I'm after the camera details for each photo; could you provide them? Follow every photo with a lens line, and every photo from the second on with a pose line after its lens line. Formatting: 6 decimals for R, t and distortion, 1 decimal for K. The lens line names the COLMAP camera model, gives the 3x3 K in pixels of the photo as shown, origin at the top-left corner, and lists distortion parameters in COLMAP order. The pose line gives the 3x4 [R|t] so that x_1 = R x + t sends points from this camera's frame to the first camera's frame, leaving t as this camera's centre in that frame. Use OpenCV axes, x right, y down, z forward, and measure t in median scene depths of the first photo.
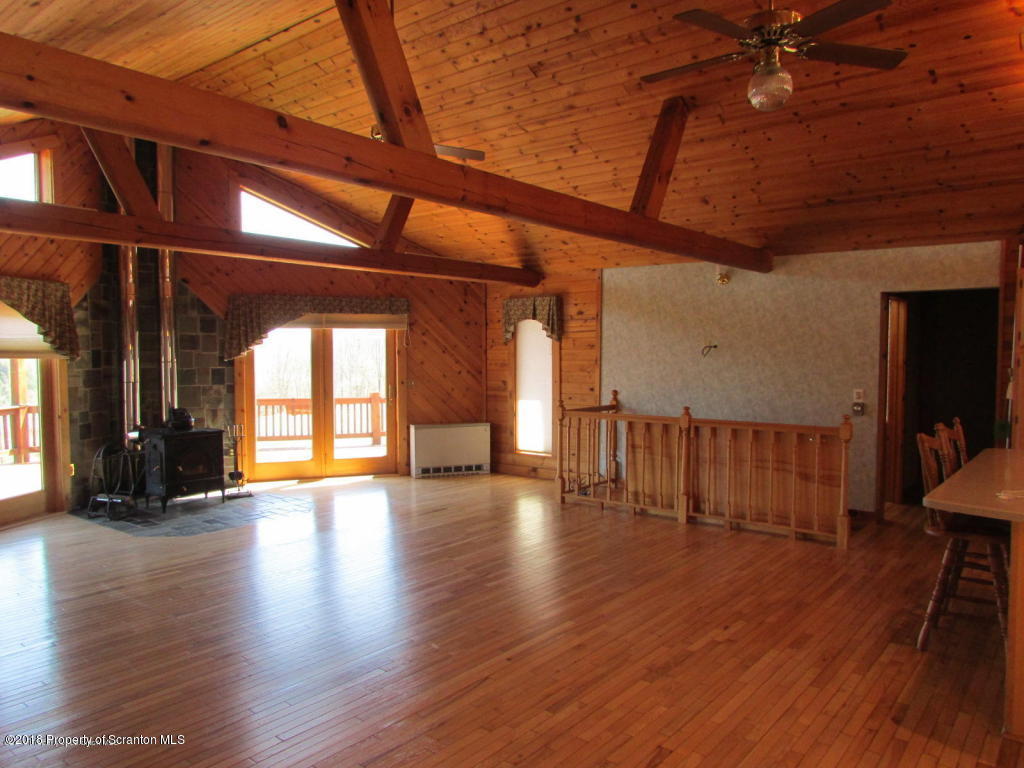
lens RADIAL K [[732.1, 0, 508.8], [0, 732.1, 382.2], [0, 0, 1]] dist [-0.027754, 0.006778]
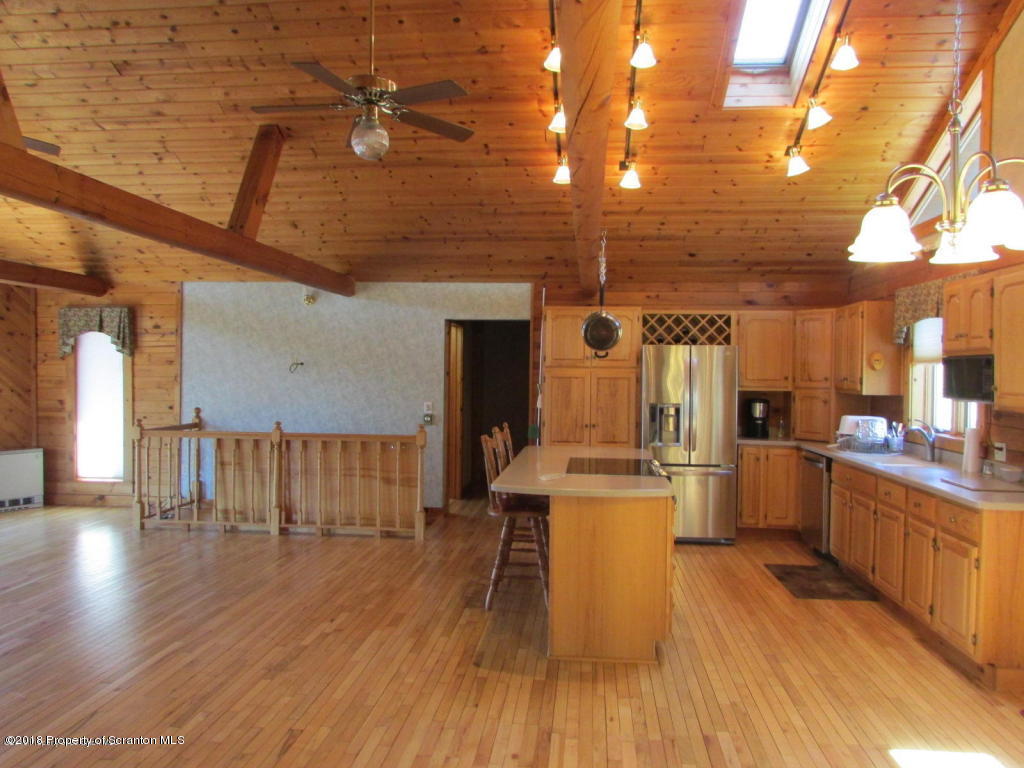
lens RADIAL K [[734.4, 0, 510.9], [0, 734.4, 384.3], [0, 0, 1]] dist [-0.023430, 0.004970]
pose [[0.835024, -0.001844, 0.550210, -0.049636], [0.013701, 0.999754, -0.017443, 0.002980], [-0.550043, 0.022104, 0.834844, -0.045035]]
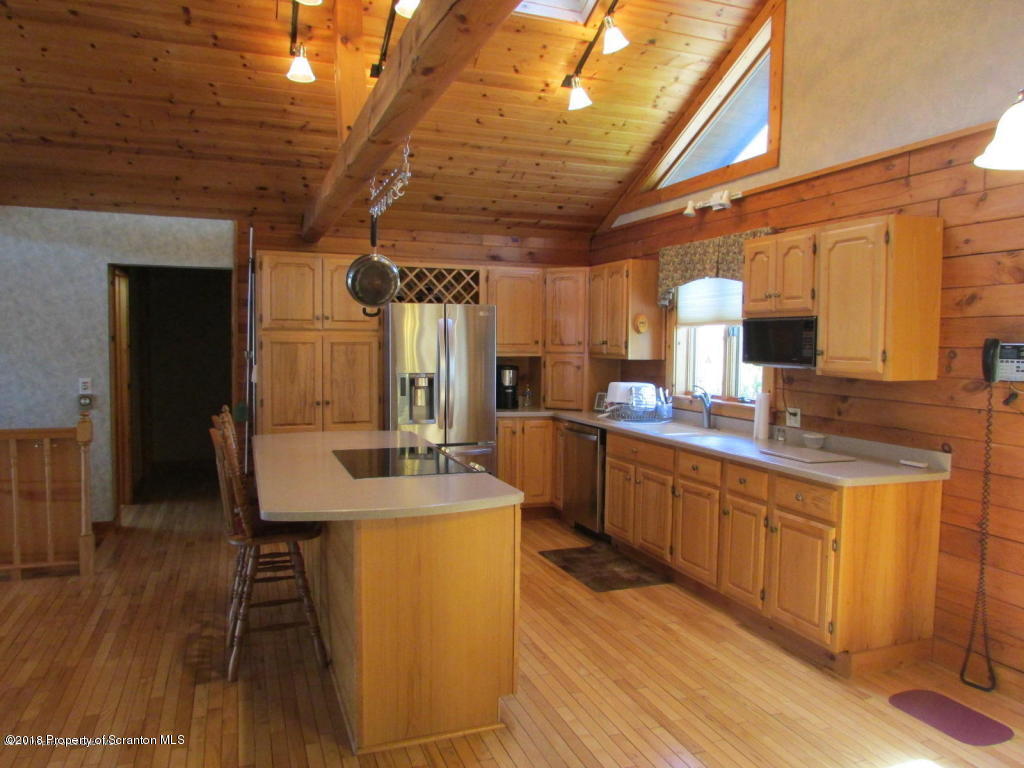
lens RADIAL K [[734.4, 0, 510.9], [0, 734.4, 384.3], [0, 0, 1]] dist [-0.023430, 0.004970]
pose [[0.501376, -0.049305, 0.863824, 0.003919], [0.028312, 0.998775, 0.040575, -0.003513], [-0.864766, 0.004113, 0.502158, 0.155167]]
